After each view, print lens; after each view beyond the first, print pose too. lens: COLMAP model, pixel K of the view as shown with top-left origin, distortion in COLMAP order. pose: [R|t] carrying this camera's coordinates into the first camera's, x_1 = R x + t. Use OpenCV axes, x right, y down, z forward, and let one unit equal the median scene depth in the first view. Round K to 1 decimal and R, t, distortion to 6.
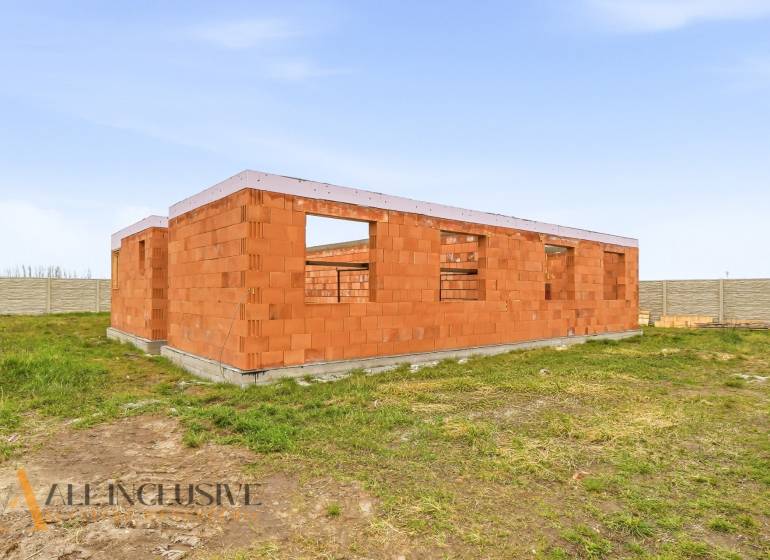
lens RADIAL K [[474.0, 0, 385.0], [0, 474.0, 280.0], [0, 0, 1]] dist [-0.002581, -0.000328]
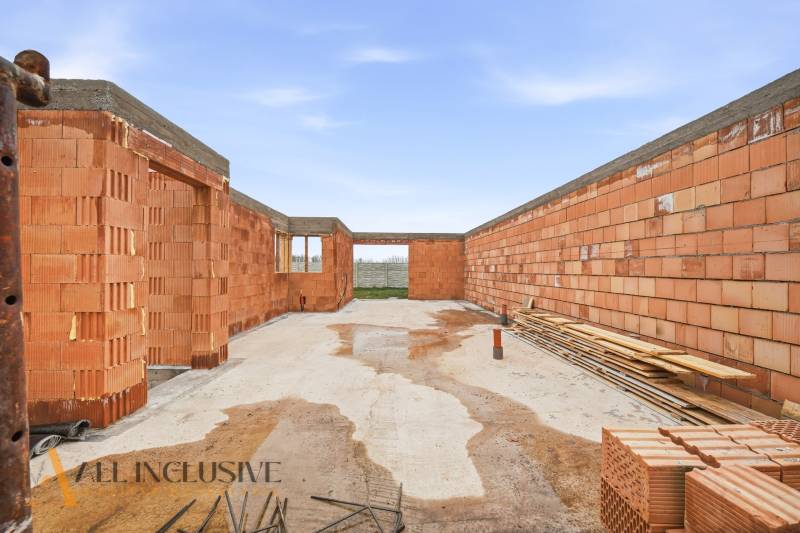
lens RADIAL K [[288.3, 0, 397.7], [0, 288.3, 269.1], [0, 0, 1]] dist [0.009261, -0.007090]
pose [[0.789428, -0.002582, -0.613837, -0.023522], [0.017103, 0.999695, 0.017791, 0.006080], [0.613604, -0.024543, 0.789232, 0.807299]]
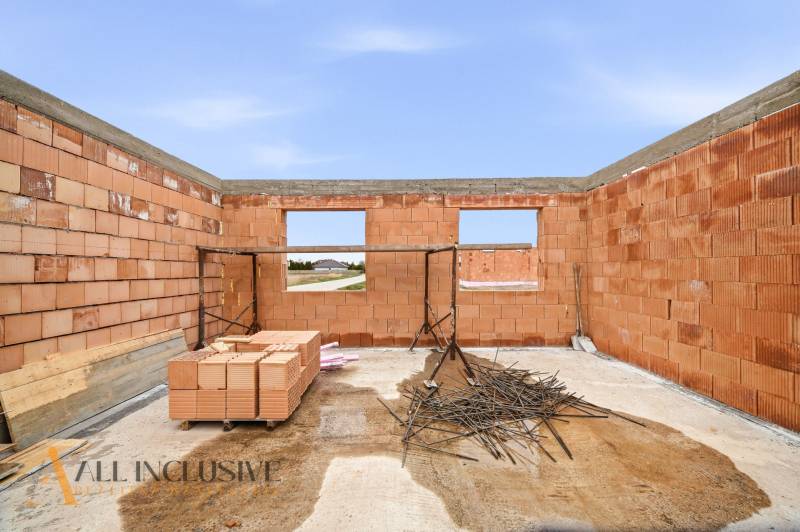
lens RADIAL K [[288.3, 0, 397.7], [0, 288.3, 268.6], [0, 0, 1]] dist [0.009261, -0.007090]
pose [[-0.770850, 0.000888, 0.637016, -0.211810], [-0.016635, 0.999630, -0.021524, 0.011263], [-0.636799, -0.027189, -0.770550, 1.048774]]
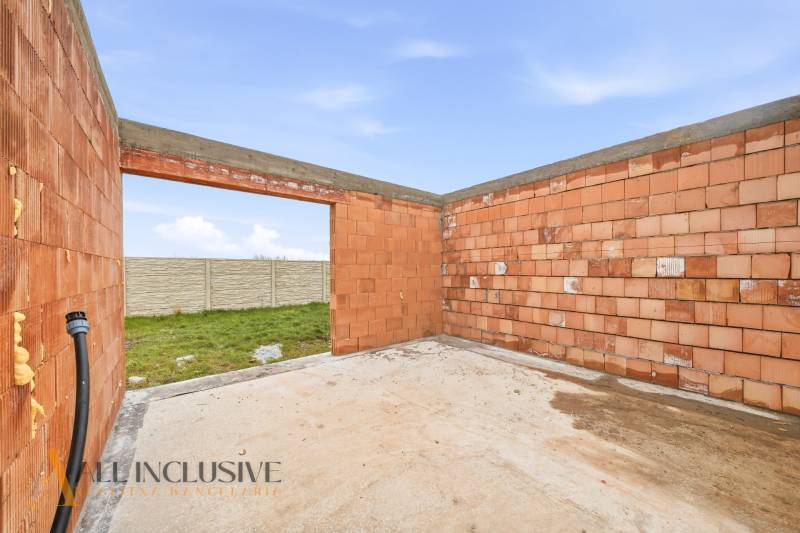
lens RADIAL K [[288.3, 0, 397.7], [0, 288.3, 269.1], [0, 0, 1]] dist [0.009261, -0.007090]
pose [[0.999854, -0.009799, -0.014027, -0.514677], [0.010077, 0.999752, 0.019855, 0.015993], [0.013829, -0.019993, 0.999704, 1.250490]]
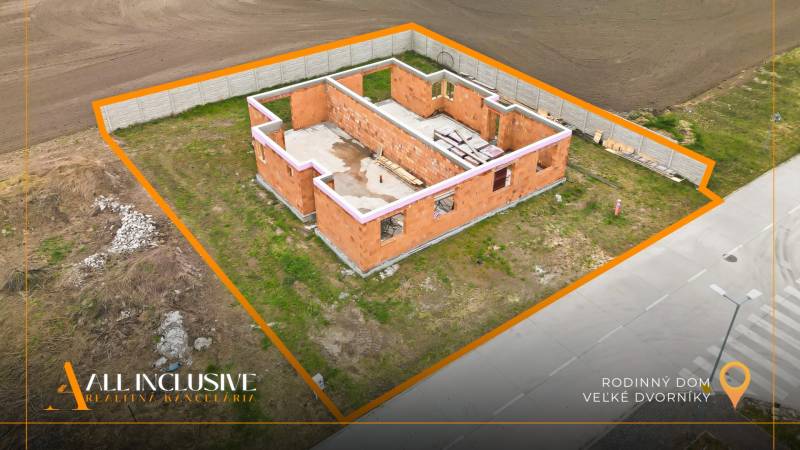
lens RADIAL K [[653.6, 0, 400.0], [0, 653.6, 225.0], [0, 0, 1]] dist [0.003767, 0.000637]
pose [[0.998886, 0.029913, -0.036503, 0.052947], [-0.001390, 0.791778, 0.610807, -1.480806], [0.047174, -0.610076, 0.790937, -1.222674]]
